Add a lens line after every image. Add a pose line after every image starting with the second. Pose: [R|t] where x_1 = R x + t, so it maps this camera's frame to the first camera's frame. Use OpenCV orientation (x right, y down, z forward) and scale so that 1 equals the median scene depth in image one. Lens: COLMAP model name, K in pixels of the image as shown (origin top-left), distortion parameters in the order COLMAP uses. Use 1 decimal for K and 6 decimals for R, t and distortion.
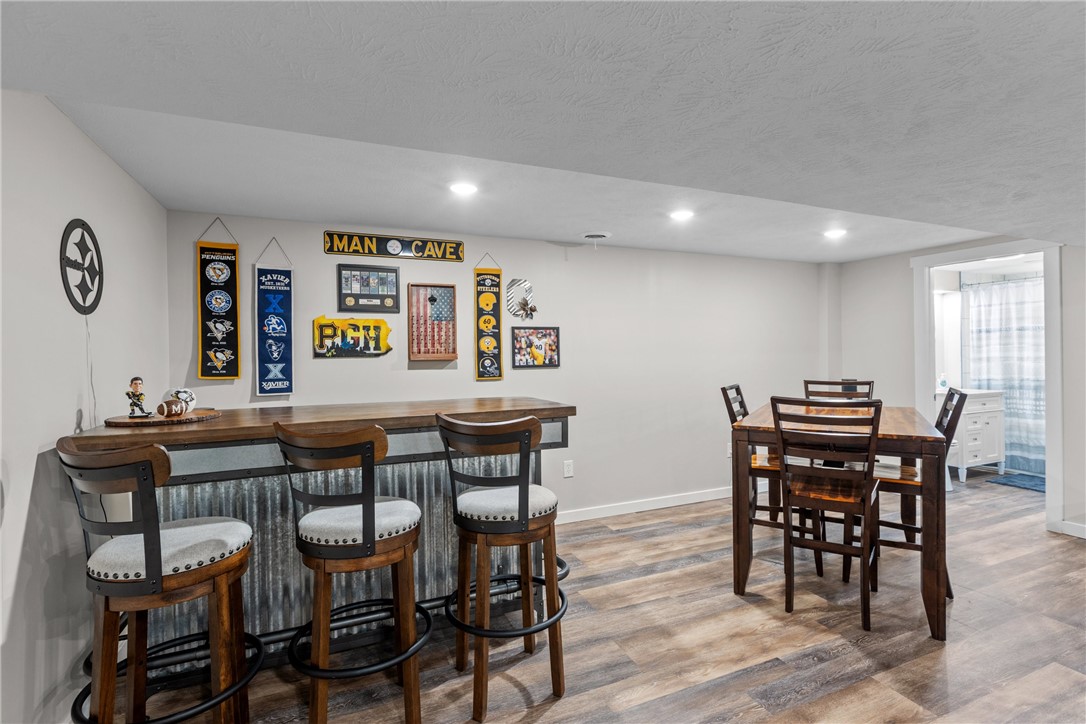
lens RADIAL K [[502.2, 0, 545.4], [0, 502.2, 357.5], [0, 0, 1]] dist [-0.002166, 0.000261]
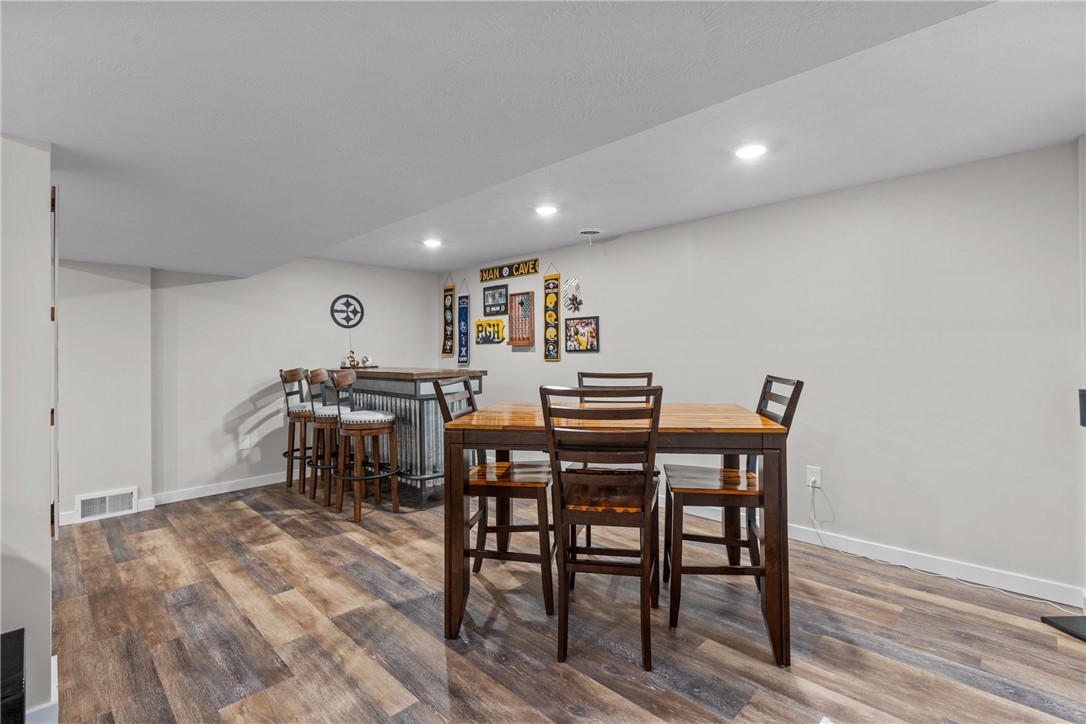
lens RADIAL K [[502.2, 0, 554.1], [0, 502.2, 347.6], [0, 0, 1]] dist [-0.002166, 0.000261]
pose [[0.379988, 0.001636, -0.924990, 1.138782], [-0.002072, 0.999997, 0.000917, 0.009657], [0.924989, 0.001568, 0.379990, 0.539713]]
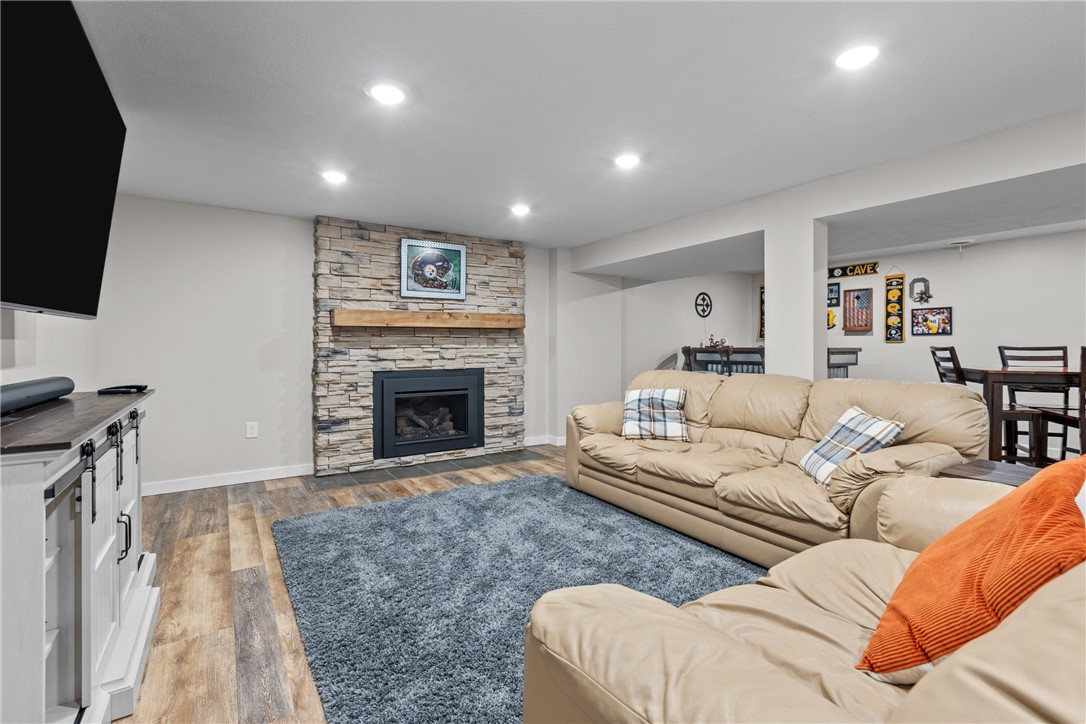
lens RADIAL K [[502.2, 0, 545.8], [0, 502.2, 346.8], [0, 0, 1]] dist [-0.002166, 0.000261]
pose [[0.172683, 0.013677, -0.984882, 1.375517], [-0.008916, 0.999884, 0.012322, 0.051427], [0.984937, 0.006654, 0.172785, -0.429593]]
